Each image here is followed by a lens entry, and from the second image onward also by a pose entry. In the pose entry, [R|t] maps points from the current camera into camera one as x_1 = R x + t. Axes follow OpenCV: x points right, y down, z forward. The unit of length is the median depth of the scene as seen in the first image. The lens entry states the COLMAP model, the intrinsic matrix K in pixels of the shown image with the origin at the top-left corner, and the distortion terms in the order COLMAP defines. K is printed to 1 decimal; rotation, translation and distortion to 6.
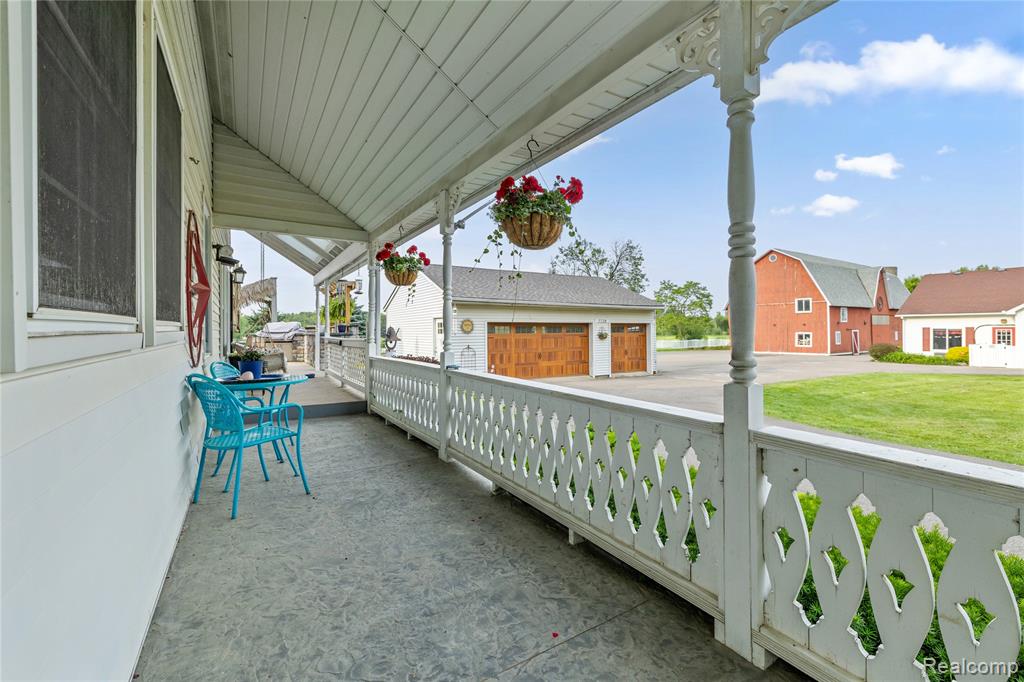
lens RADIAL K [[438.8, 0, 511.3], [0, 438.8, 333.3], [0, 0, 1]] dist [0.011879, -0.001206]
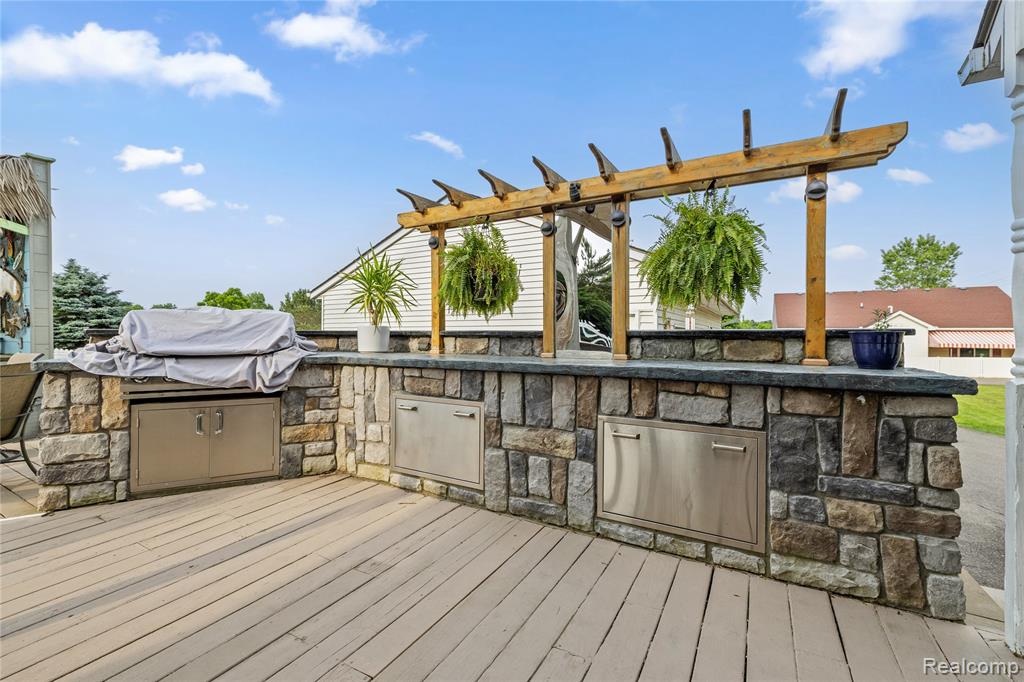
lens RADIAL K [[438.8, 0, 508.2], [0, 438.8, 340.3], [0, 0, 1]] dist [0.011879, -0.001206]
pose [[0.878587, 0.006397, 0.477539, -0.503086], [-0.006243, 0.999979, -0.001909, -0.008967], [-0.477541, -0.001305, 0.878609, 0.736351]]
